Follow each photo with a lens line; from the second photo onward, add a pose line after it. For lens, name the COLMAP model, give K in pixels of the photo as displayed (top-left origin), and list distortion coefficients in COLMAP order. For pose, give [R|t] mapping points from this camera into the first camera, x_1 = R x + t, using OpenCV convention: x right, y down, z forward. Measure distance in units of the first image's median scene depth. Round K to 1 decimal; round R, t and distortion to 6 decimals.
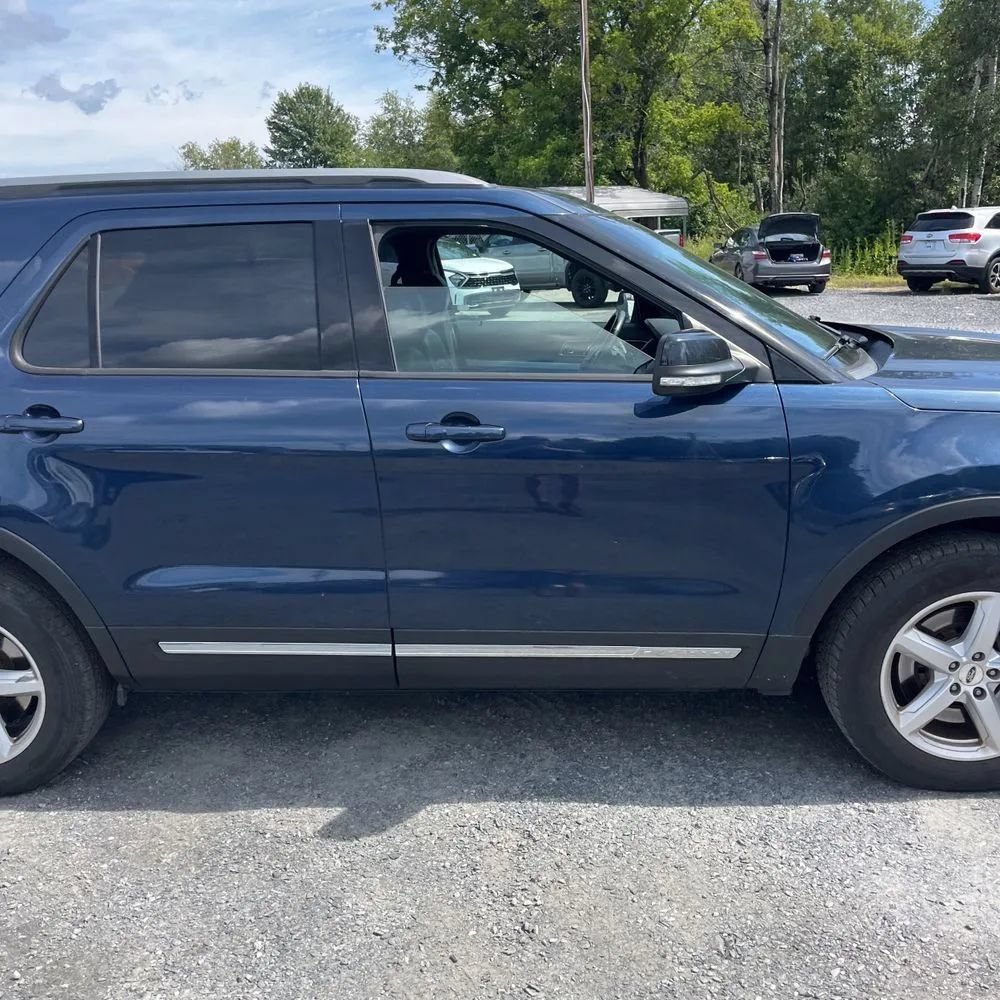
lens RADIAL K [[1028.1, 0, 485.2], [0, 1028.1, 512.7], [0, 0, 1]] dist [0.027276, -0.013601]
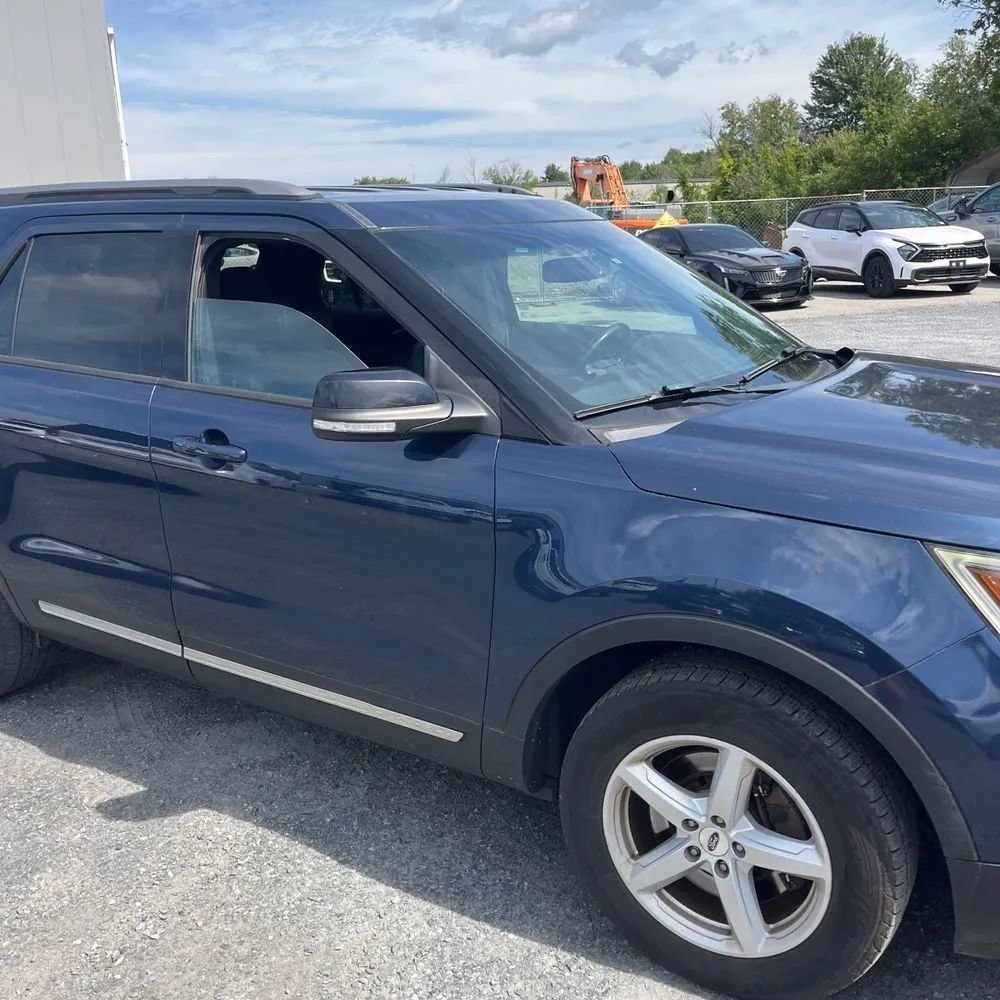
lens RADIAL K [[1014.2, 0, 475.8], [0, 1014.2, 500.2], [0, 0, 1]] dist [0.051336, -0.064183]
pose [[0.871162, 0.141245, -0.470241, 0.053890], [-0.127531, 0.989952, 0.061086, -0.009972], [0.474144, 0.006755, 0.880422, 0.020917]]
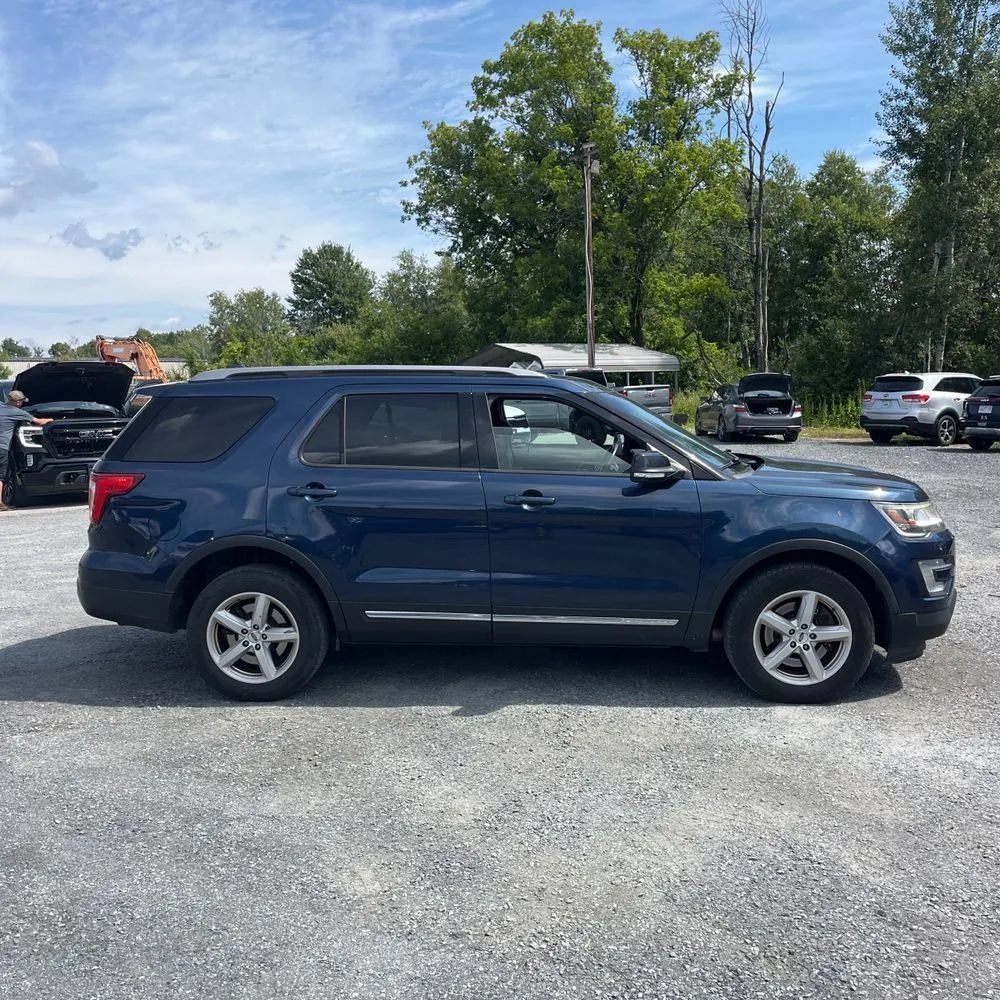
lens RADIAL K [[1028.1, 0, 485.2], [0, 1028.1, 512.7], [0, 0, 1]] dist [0.027276, -0.013601]
pose [[0.999721, 0.023606, 0.000703, -0.009205], [-0.023295, 0.990580, -0.134942, 0.016851], [-0.003881, 0.134888, 0.990853, -0.074279]]
